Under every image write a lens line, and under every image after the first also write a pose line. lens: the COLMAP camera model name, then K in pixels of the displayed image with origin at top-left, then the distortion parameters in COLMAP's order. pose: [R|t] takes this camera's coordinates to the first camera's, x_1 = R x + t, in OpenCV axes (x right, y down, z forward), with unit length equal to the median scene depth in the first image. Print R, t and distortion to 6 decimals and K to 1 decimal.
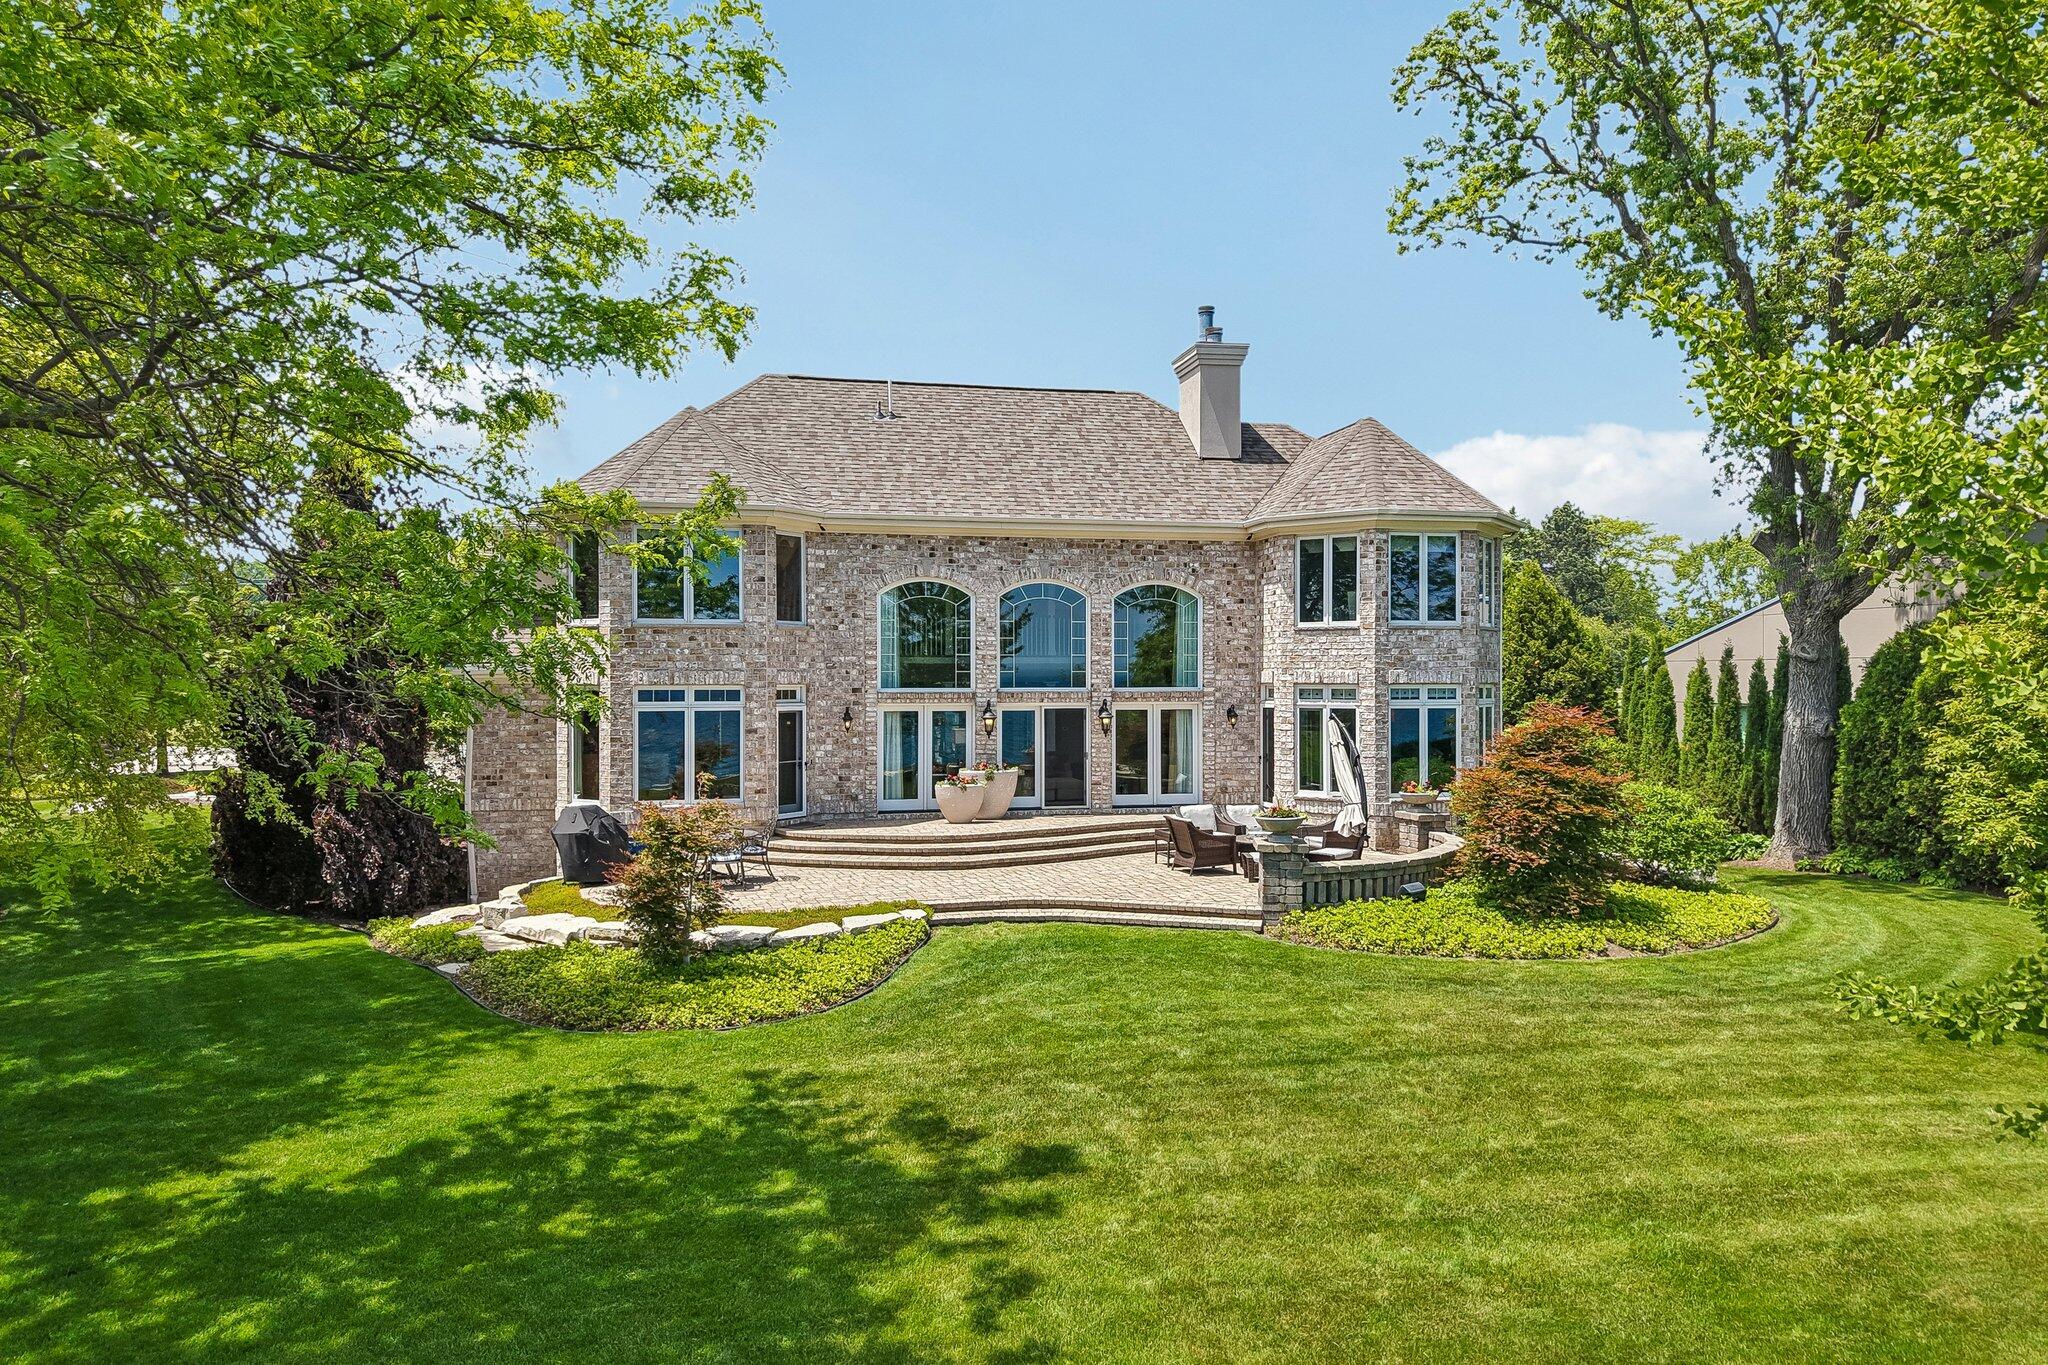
lens RADIAL K [[1274.1, 0, 1024.0], [0, 1274.1, 682.5], [0, 0, 1]] dist [0.024821, 0.000237]
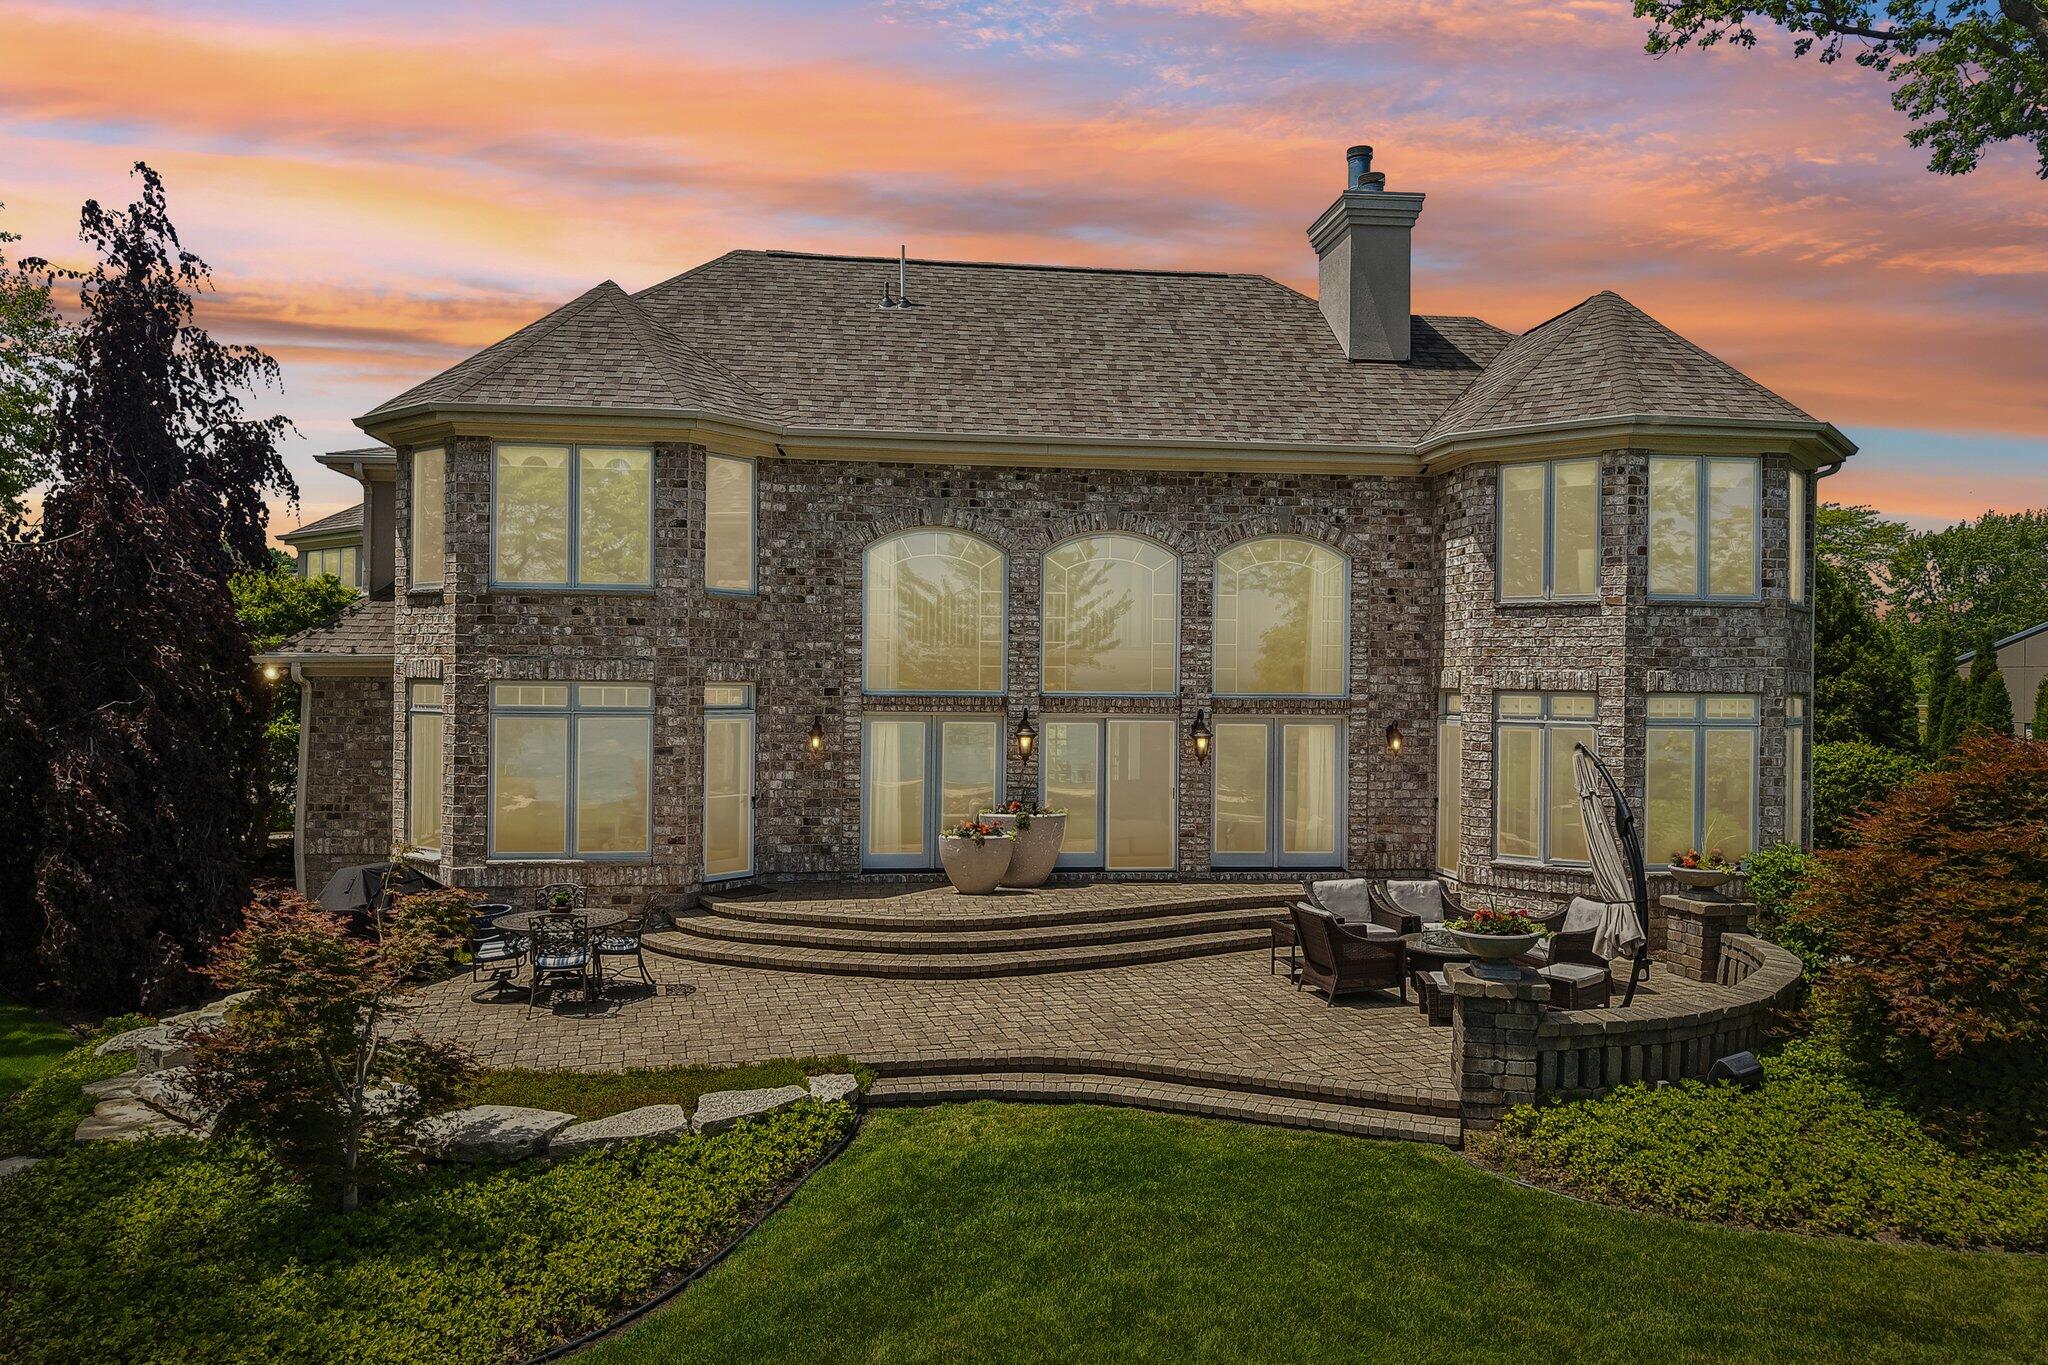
lens RADIAL K [[1360.4, 0, 1024.0], [0, 1360.4, 682.5], [0, 0, 1]] dist [0.002581, -0.003696]
pose [[0.995815, 0.012103, -0.090587, 0.036531], [-0.012315, 0.999923, -0.001784, 0.001158], [0.090558, 0.002892, 0.995887, 0.289292]]
